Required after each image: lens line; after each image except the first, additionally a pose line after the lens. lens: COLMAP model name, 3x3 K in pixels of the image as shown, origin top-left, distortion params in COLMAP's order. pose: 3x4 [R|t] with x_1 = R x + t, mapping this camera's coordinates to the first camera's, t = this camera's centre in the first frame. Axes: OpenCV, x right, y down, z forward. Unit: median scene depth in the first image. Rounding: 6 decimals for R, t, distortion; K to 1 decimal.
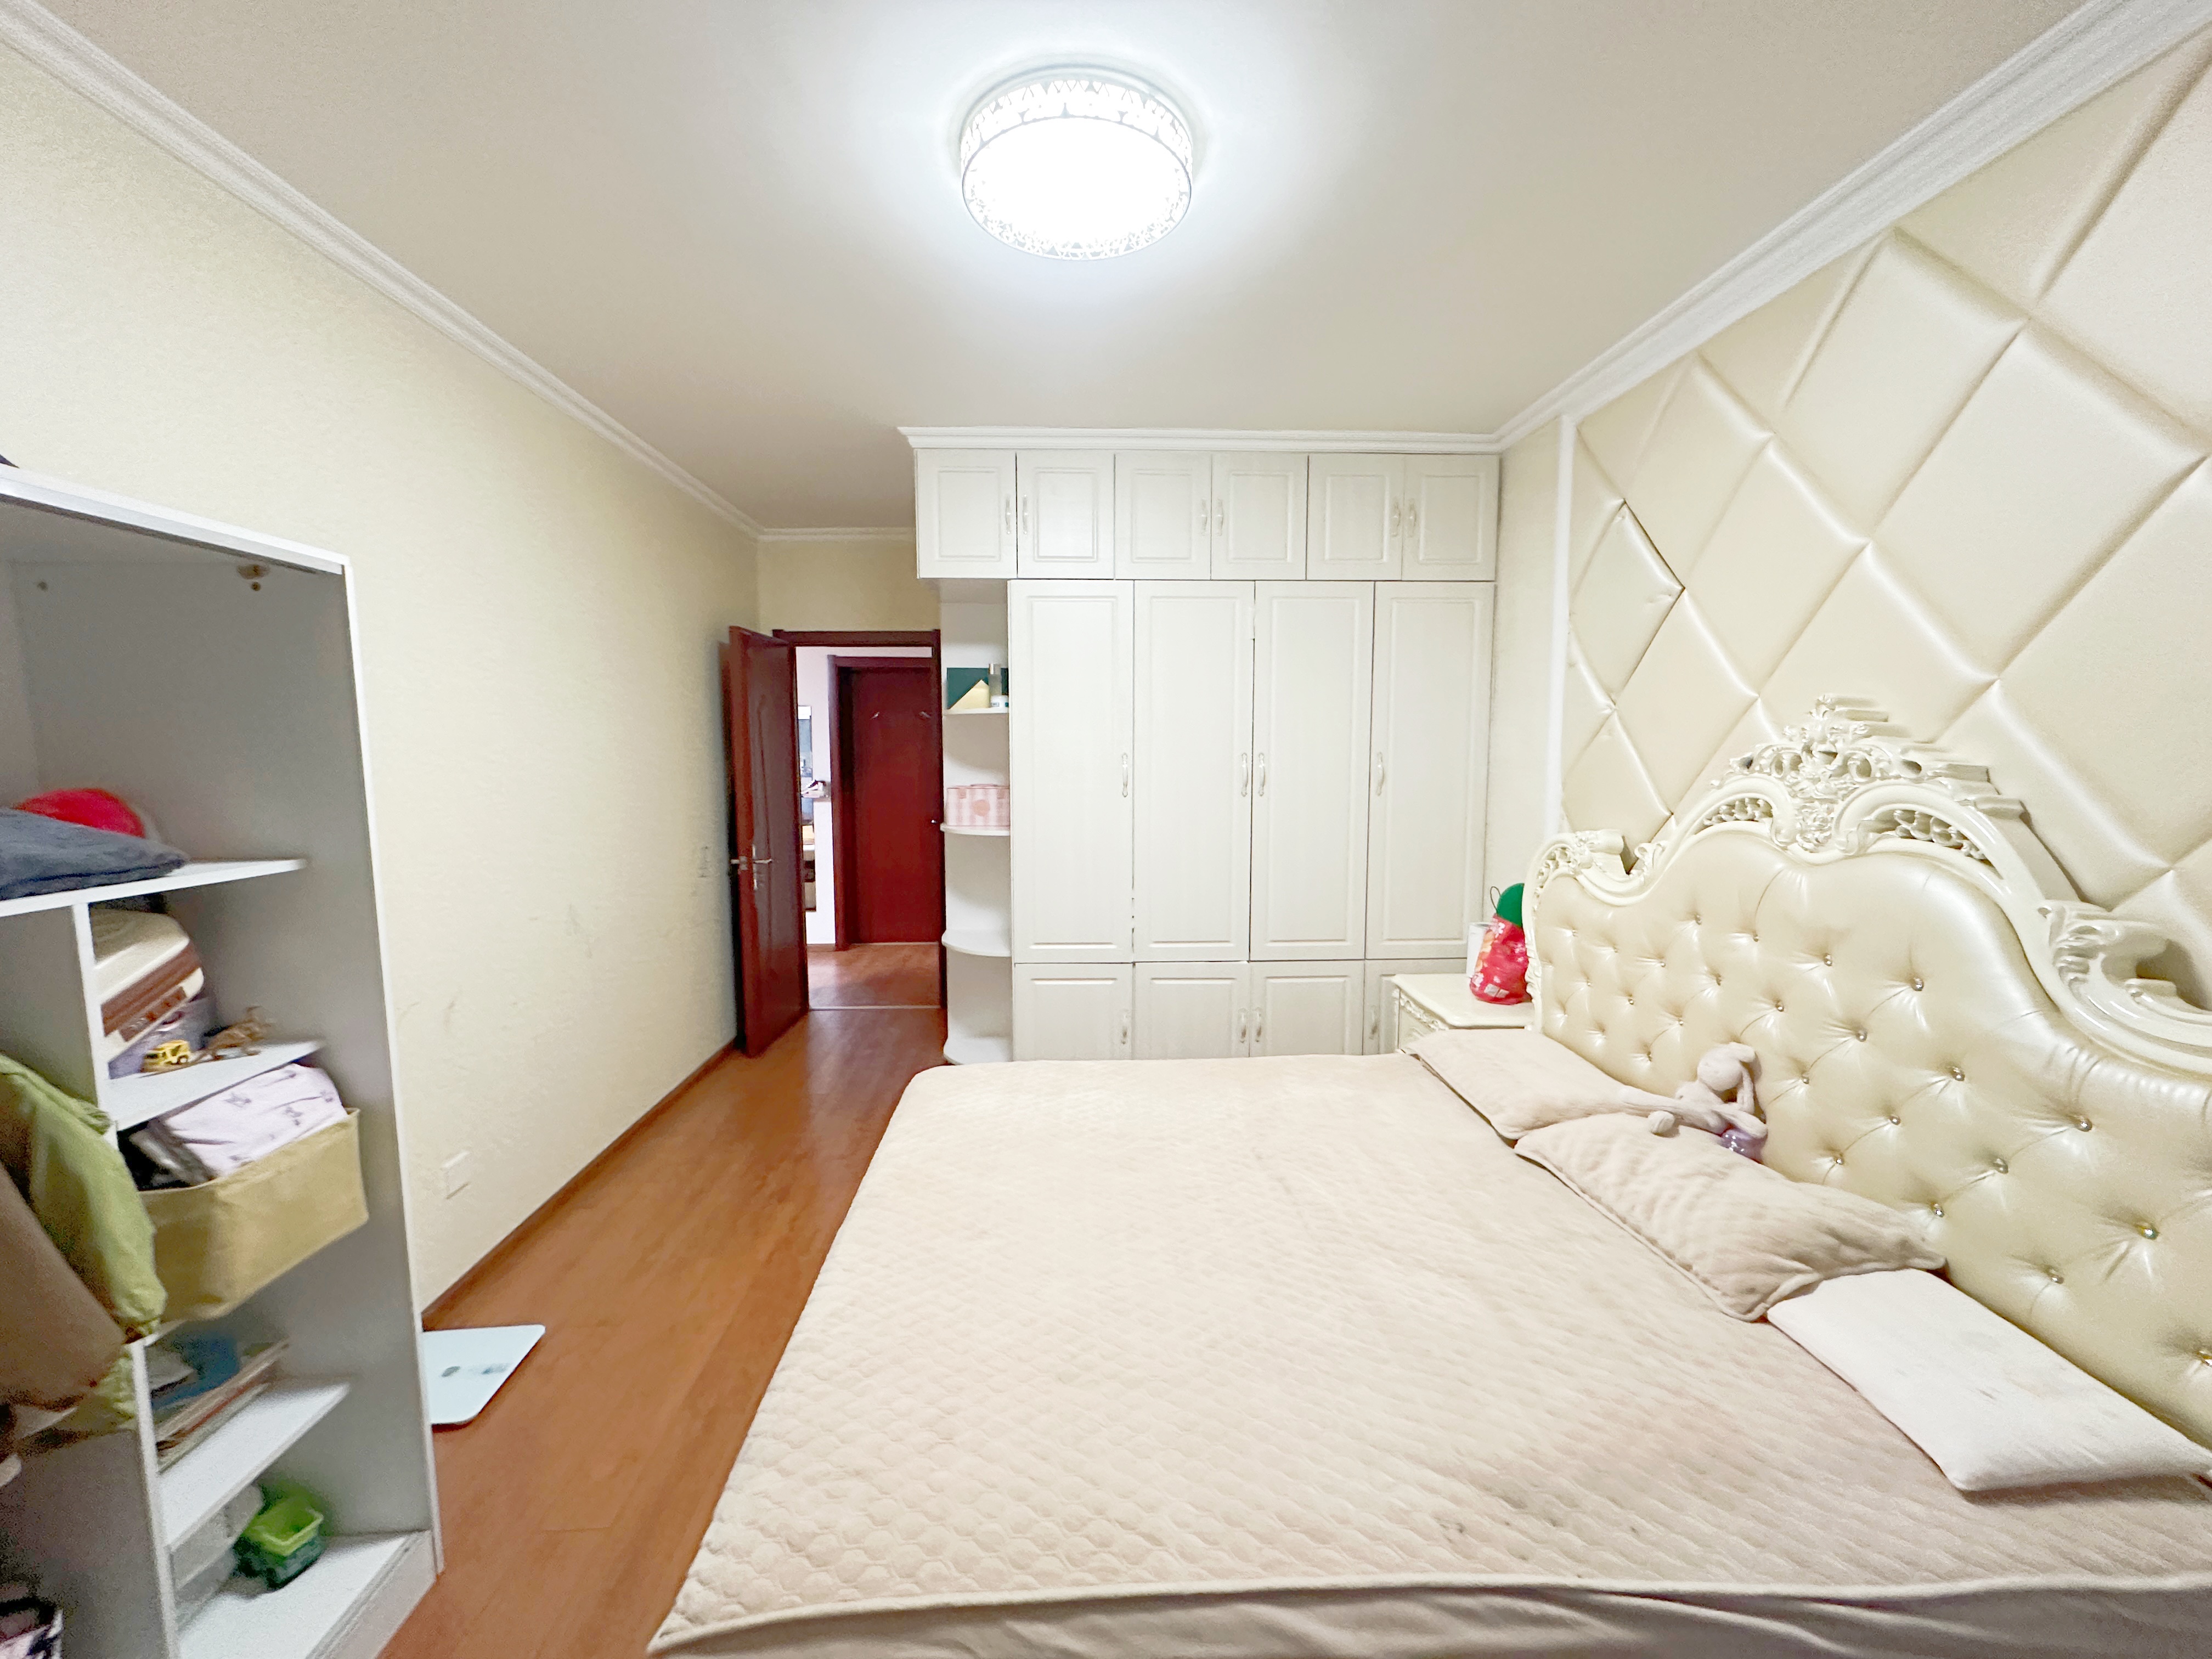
lens RADIAL K [[870.5, 0, 1106.0], [0, 870.5, 829.5], [0, 0, 1]] dist [-0.000252, 0.000020]
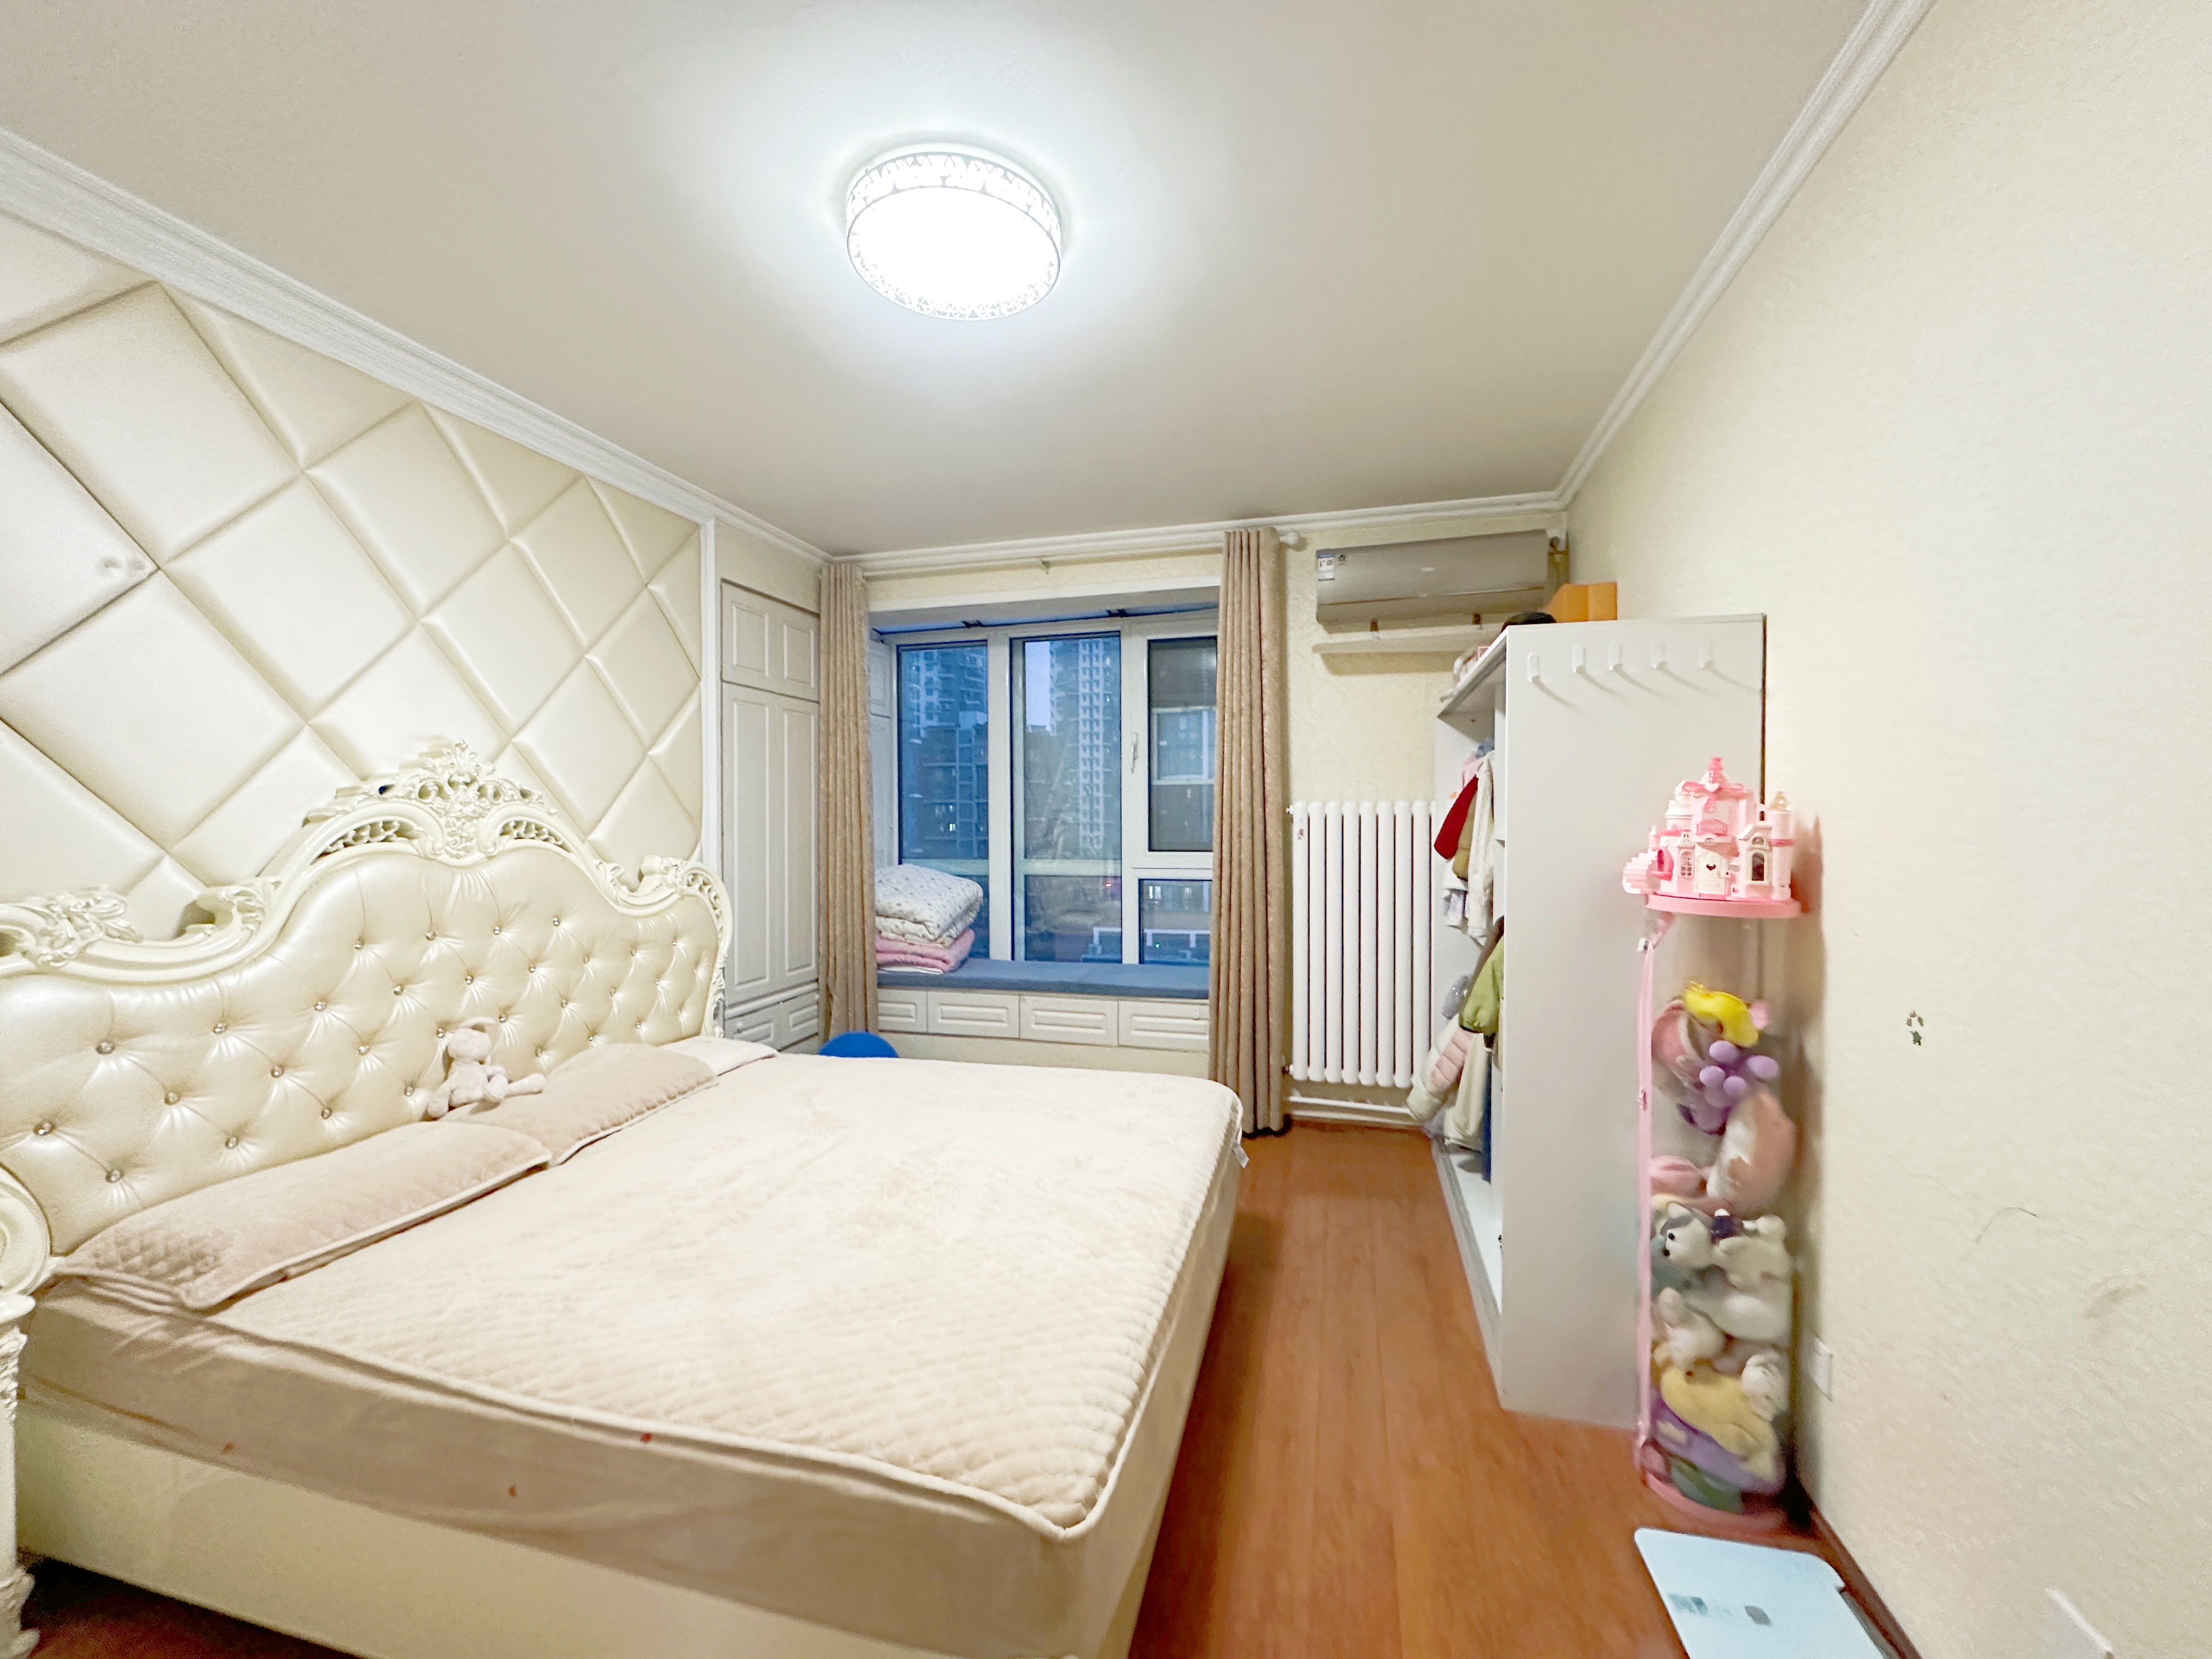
lens RADIAL K [[870.5, 0, 1106.0], [0, 870.5, 829.5], [0, 0, 1]] dist [-0.000252, 0.000020]
pose [[-0.953299, -0.000161, 0.302029, -0.461124], [0.032049, 0.994300, 0.101688, -0.109431], [-0.300324, 0.106618, -0.947860, 1.796999]]
